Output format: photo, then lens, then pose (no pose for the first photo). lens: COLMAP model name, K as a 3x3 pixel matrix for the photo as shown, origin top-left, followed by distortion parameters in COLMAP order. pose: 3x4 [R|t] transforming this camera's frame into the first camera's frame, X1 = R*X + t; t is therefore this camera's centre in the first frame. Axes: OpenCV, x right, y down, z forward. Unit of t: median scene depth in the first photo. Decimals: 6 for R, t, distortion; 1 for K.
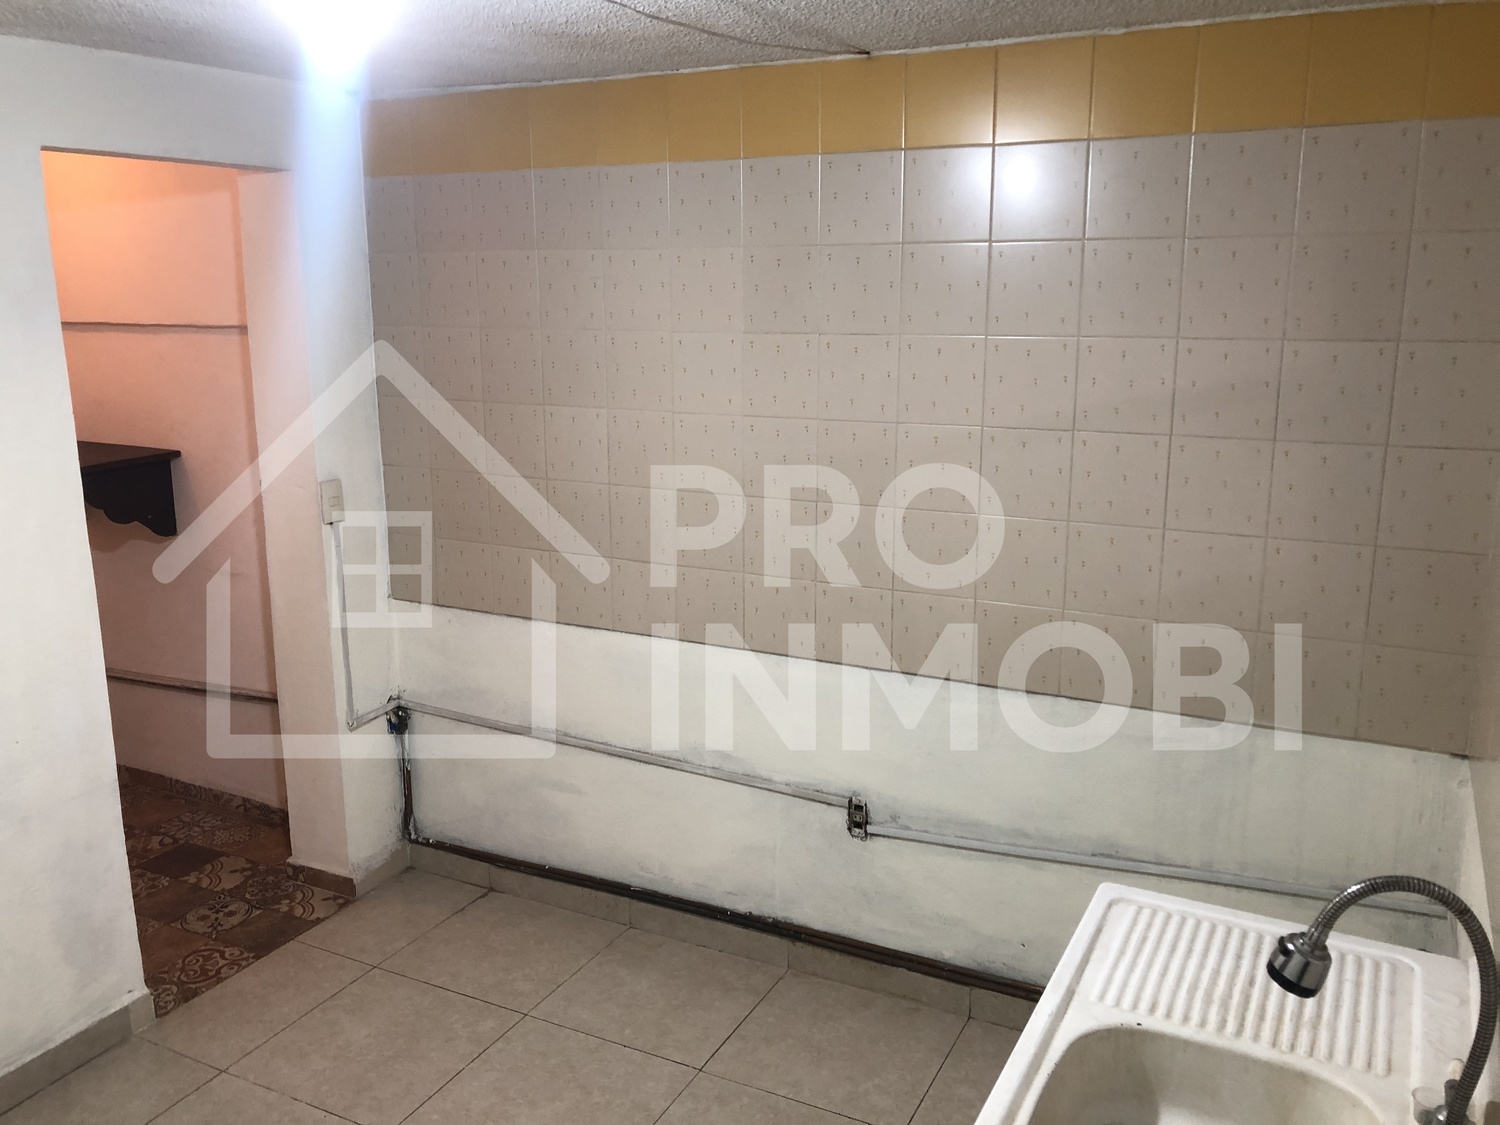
lens RADIAL K [[1217.7, 0, 754.6], [0, 1217.7, 507.5], [0, 0, 1]] dist [0.059611, -0.181769]
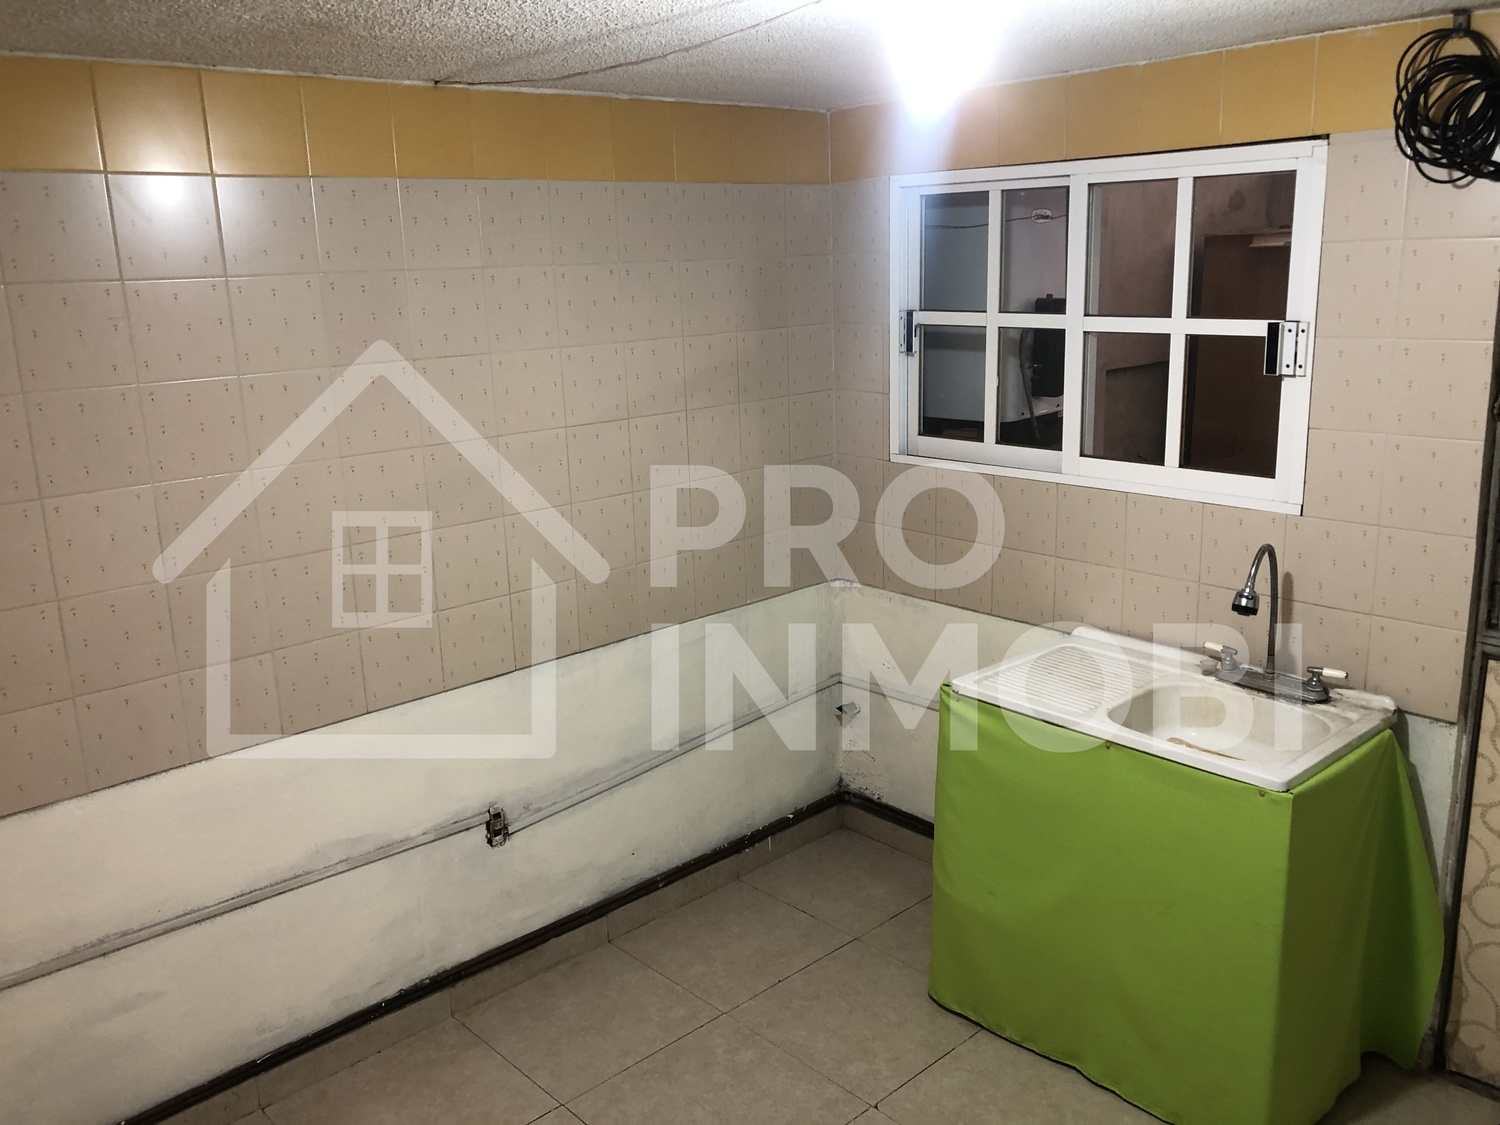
lens RADIAL K [[1237.0, 0, 750.0], [0, 1237.0, 562.5], [0, 0, 1]] dist [-0.004840, 0.002003]
pose [[0.349980, -0.218054, 0.911025, -0.727177], [0.223821, 0.963827, 0.144709, -0.062617], [-0.909625, 0.153262, 0.386125, 0.358426]]
